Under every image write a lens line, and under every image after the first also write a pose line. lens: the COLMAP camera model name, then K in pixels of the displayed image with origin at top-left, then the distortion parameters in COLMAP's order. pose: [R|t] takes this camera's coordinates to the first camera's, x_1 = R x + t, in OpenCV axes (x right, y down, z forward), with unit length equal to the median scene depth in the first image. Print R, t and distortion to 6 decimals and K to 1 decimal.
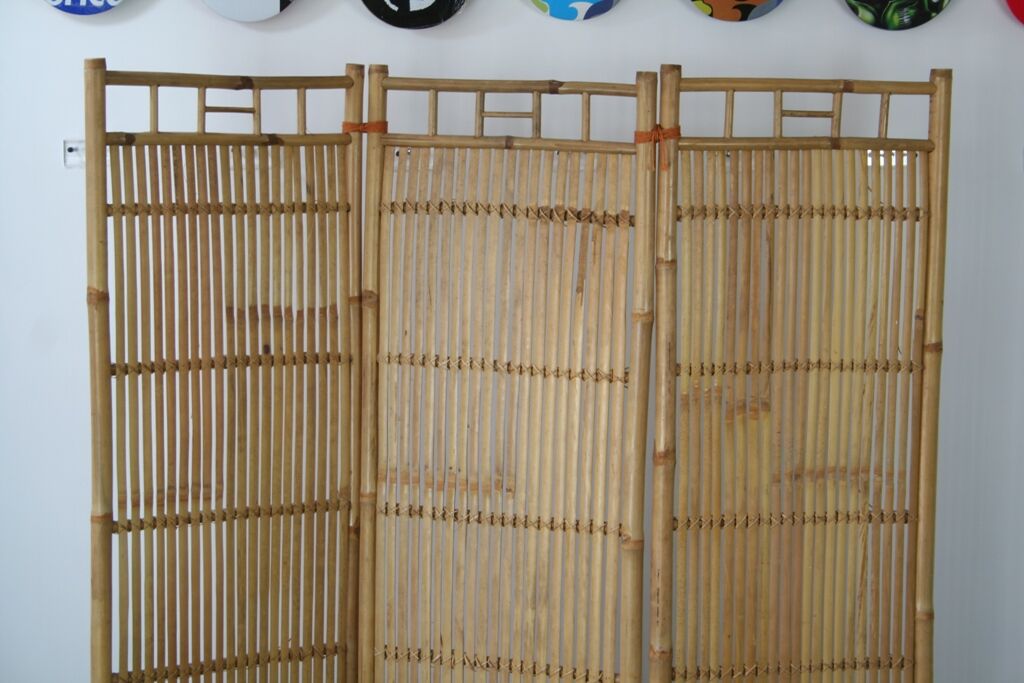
lens RADIAL K [[2589.2, 0, 493.3], [0, 2589.2, 346.0], [0, 0, 1]] dist [0.095802, 0.000000]
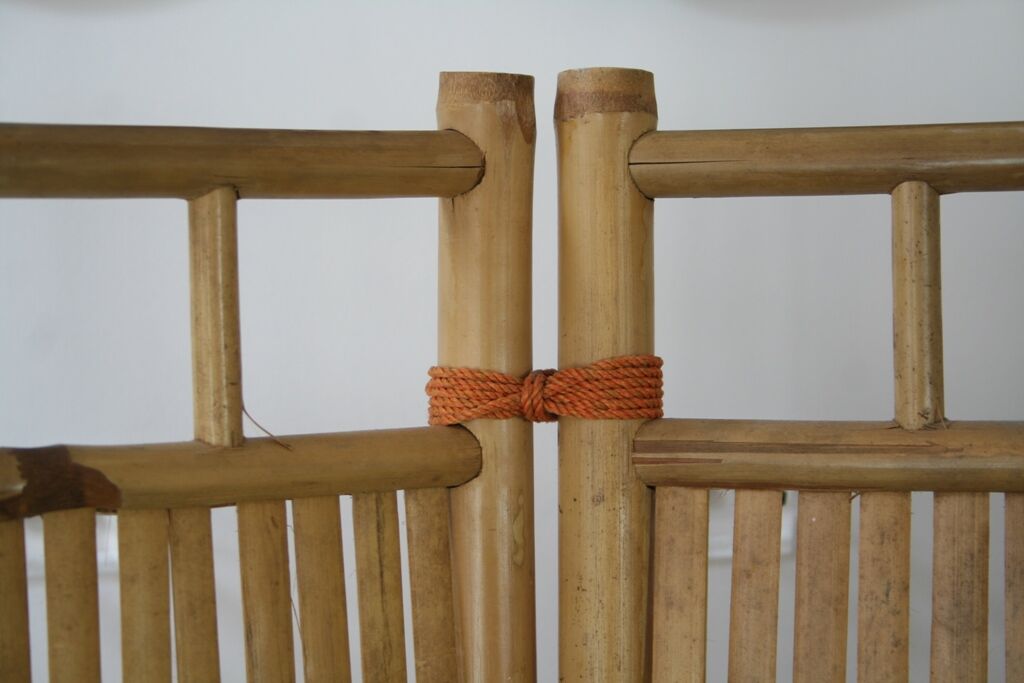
lens RADIAL K [[2589.2, 0, 510.7], [0, 2589.2, 342.7], [0, 0, 1]] dist [0.095802, 0.000000]
pose [[0.998833, -0.029782, 0.038031, -0.059525], [0.033326, 0.994800, -0.096236, -0.069694], [-0.034967, 0.097392, 0.994632, 0.808982]]
